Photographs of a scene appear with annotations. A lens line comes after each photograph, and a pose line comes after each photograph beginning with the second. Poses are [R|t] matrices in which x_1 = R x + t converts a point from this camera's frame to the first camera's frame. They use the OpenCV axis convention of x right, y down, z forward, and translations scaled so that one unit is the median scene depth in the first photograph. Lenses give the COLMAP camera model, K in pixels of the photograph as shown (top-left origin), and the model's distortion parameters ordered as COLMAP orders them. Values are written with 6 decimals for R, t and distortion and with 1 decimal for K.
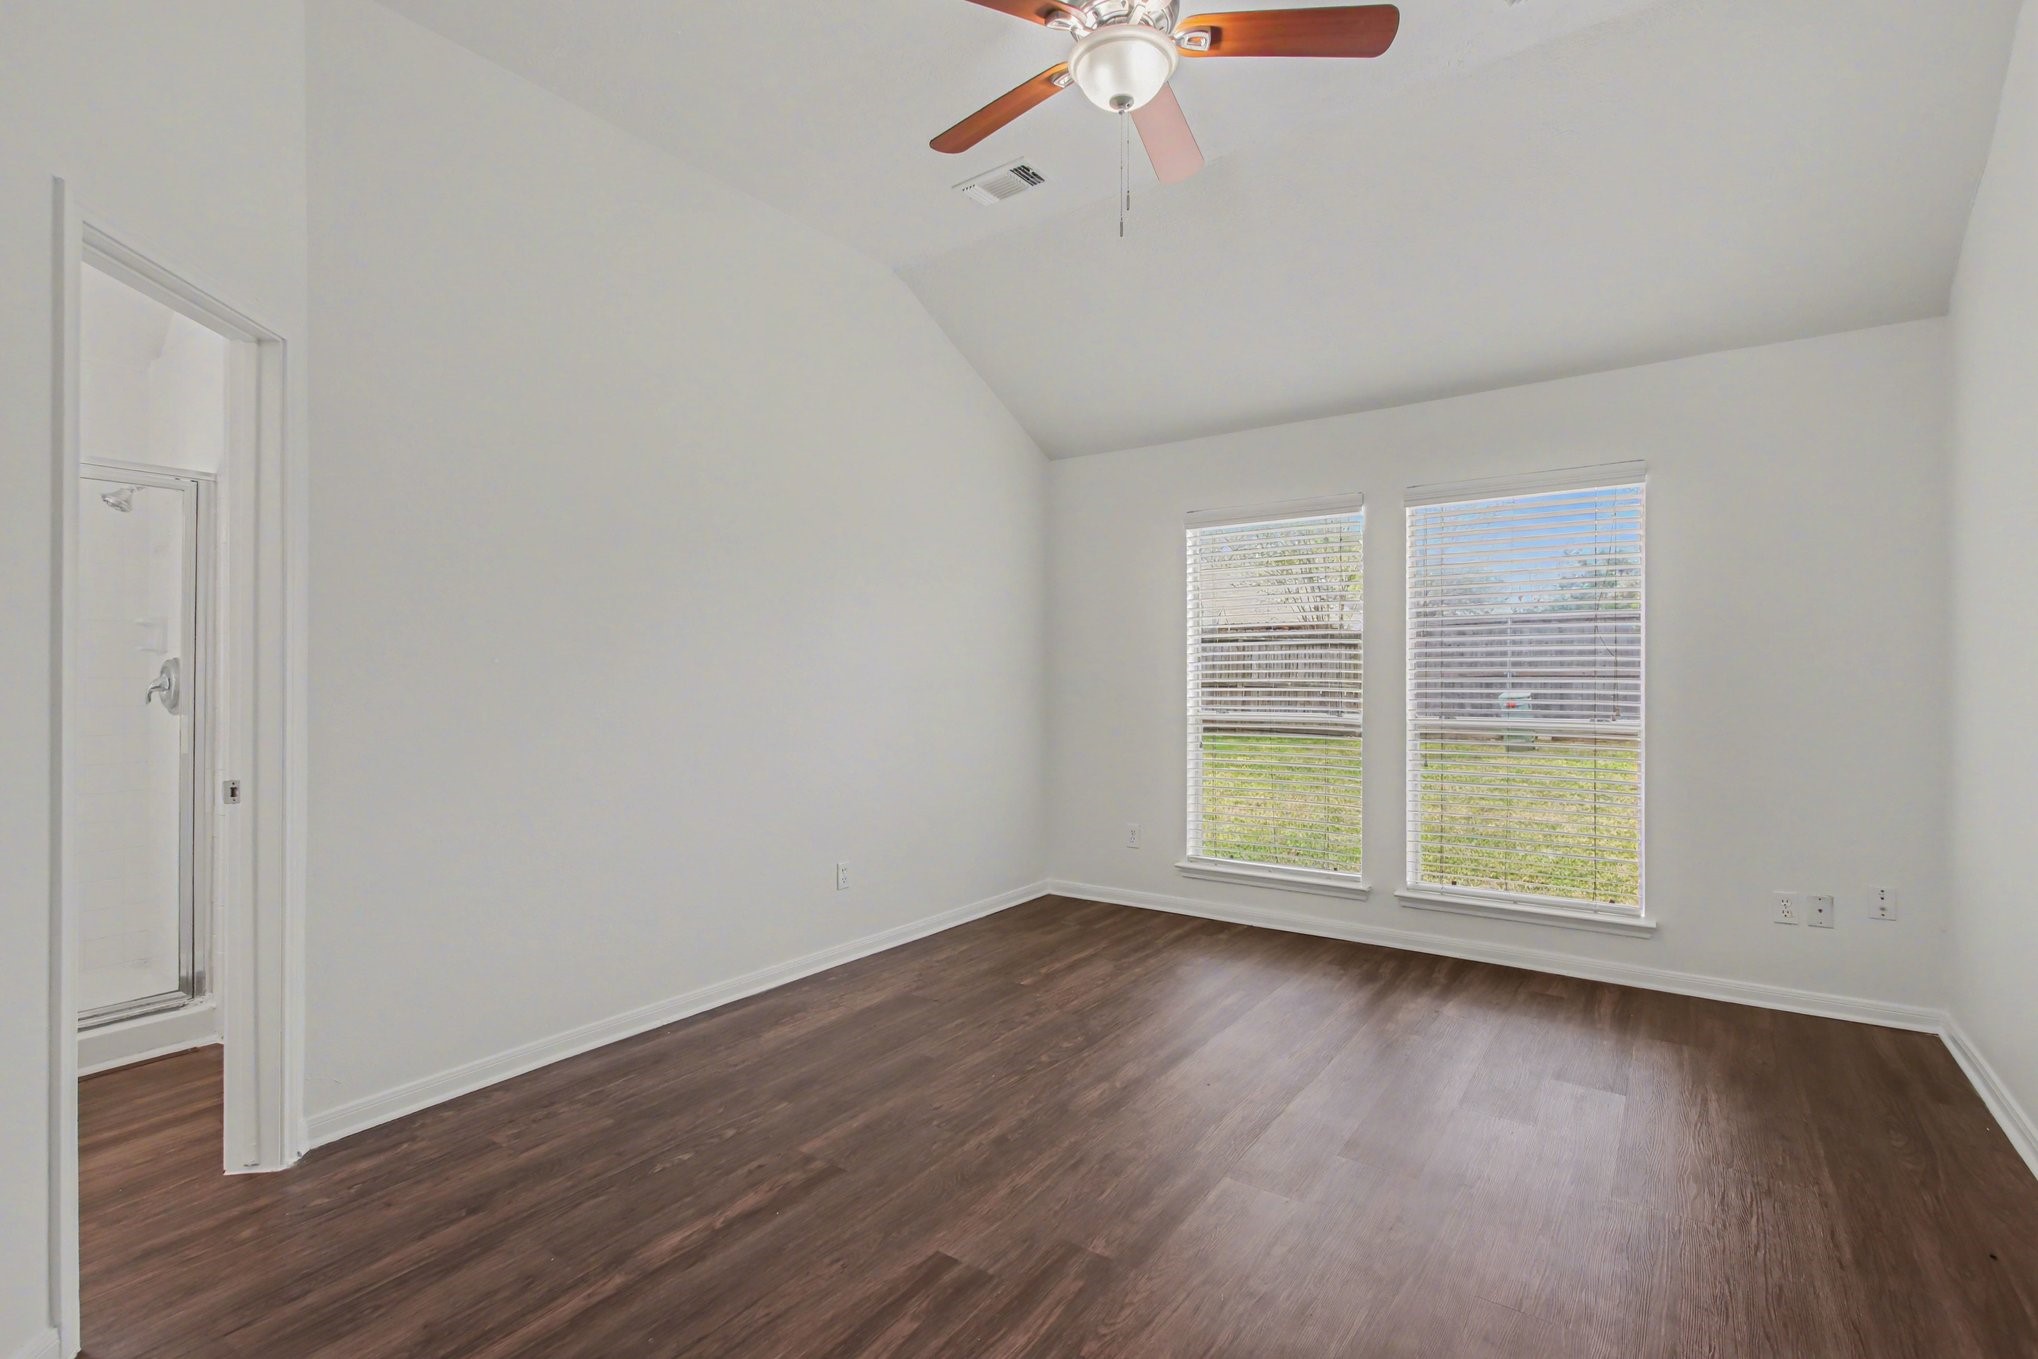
lens RADIAL K [[936.8, 0, 1019.1], [0, 936.8, 671.4], [0, 0, 1]] dist [0.001362, -0.002171]
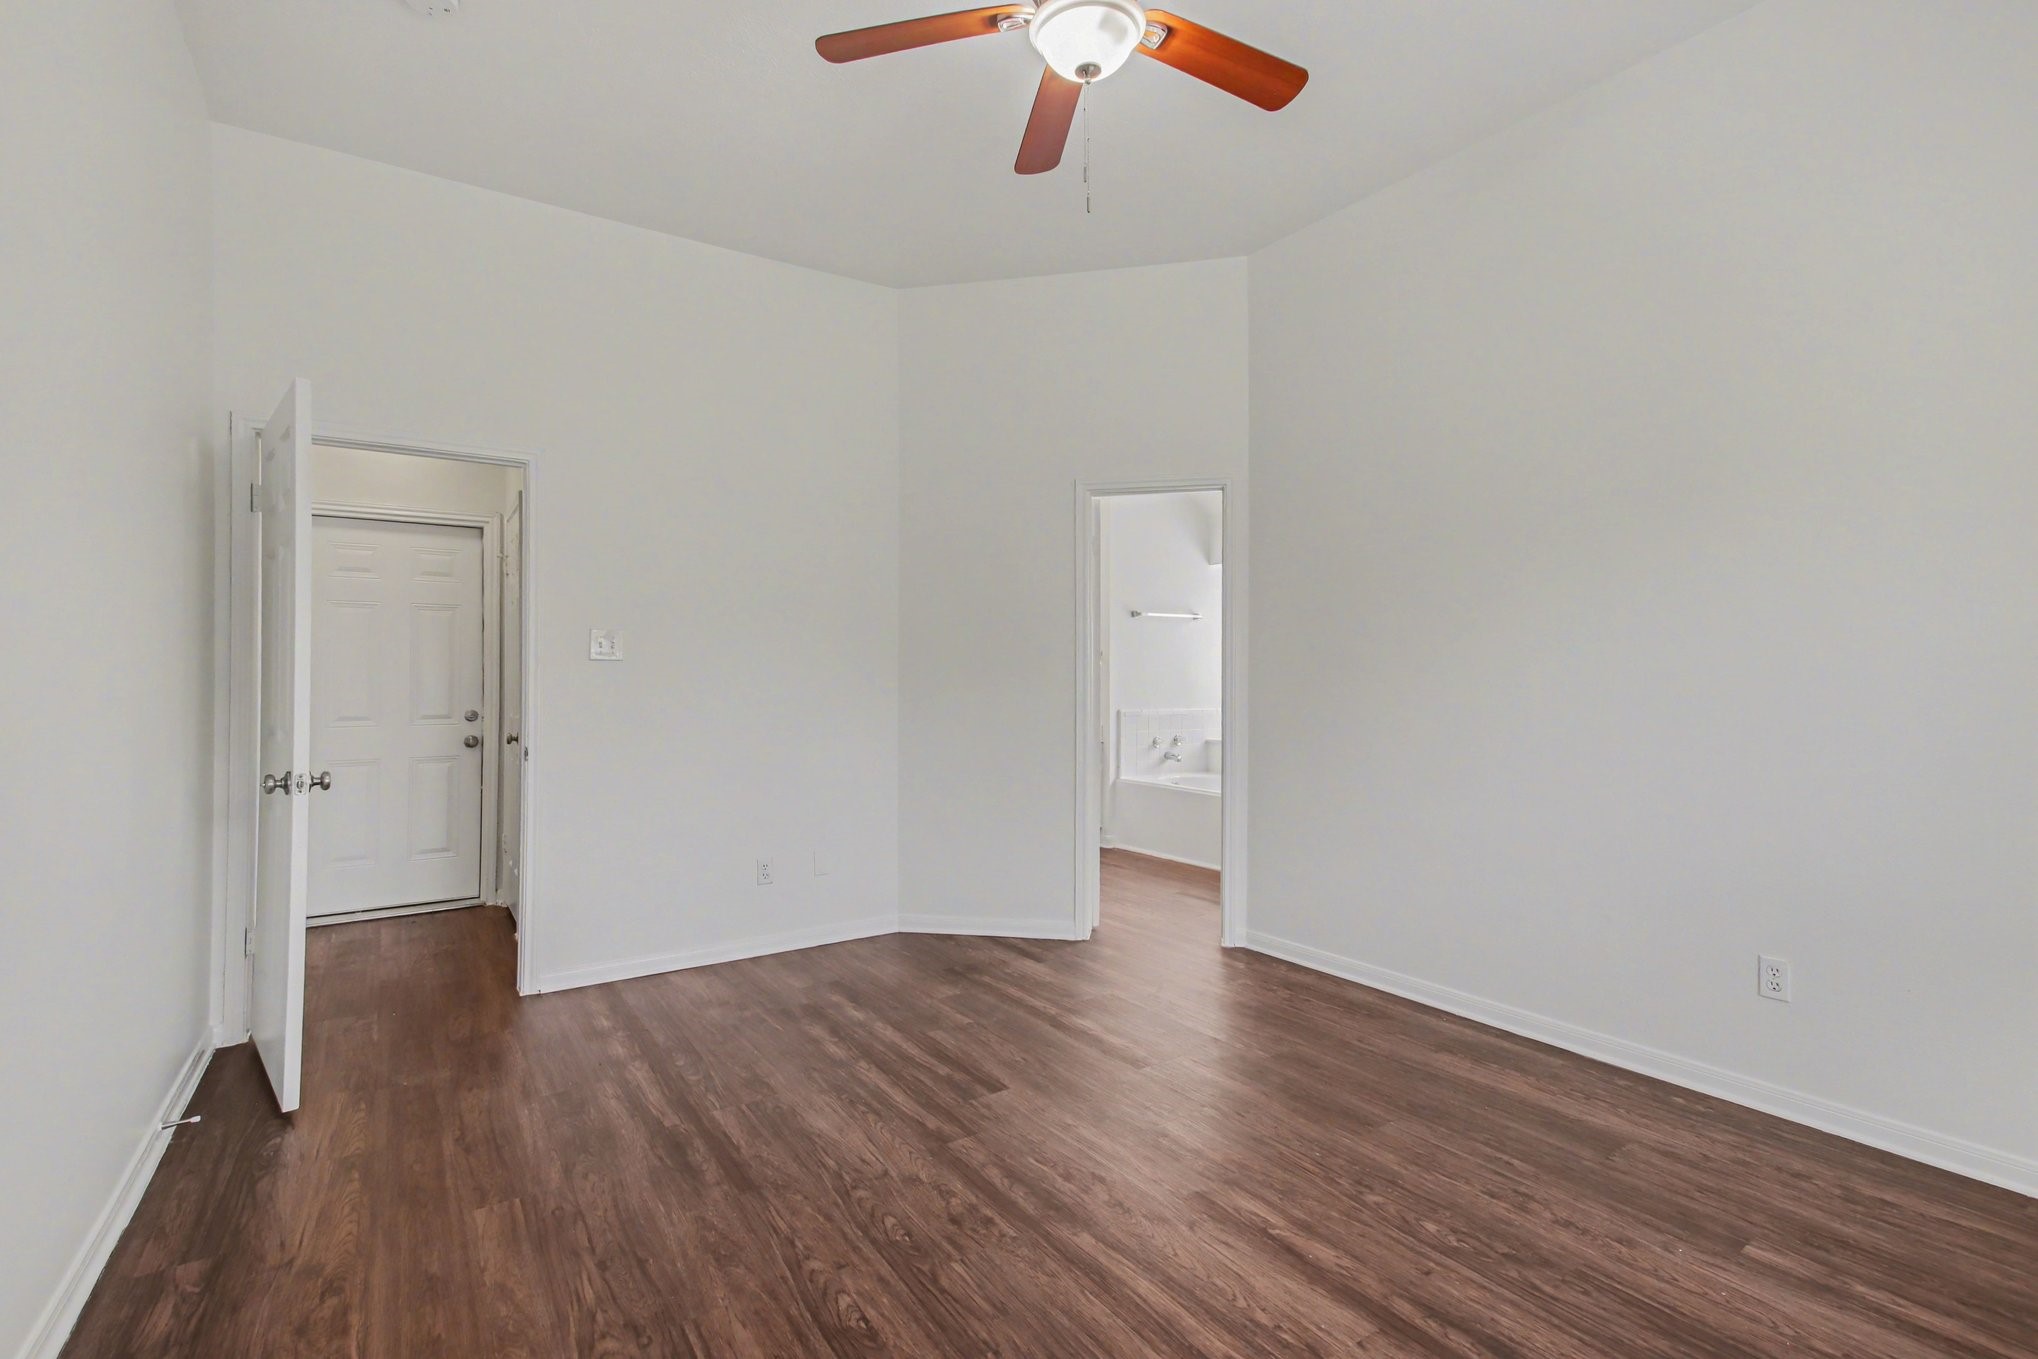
lens RADIAL K [[936.8, 0, 1019.8], [0, 936.8, 686.8], [0, 0, 1]] dist [0.001362, -0.002171]
pose [[-0.368103, 0.001045, -0.929784, 0.723477], [0.004795, 0.999988, -0.000775, 0.027350], [0.929773, -0.004744, -0.368104, 0.943672]]
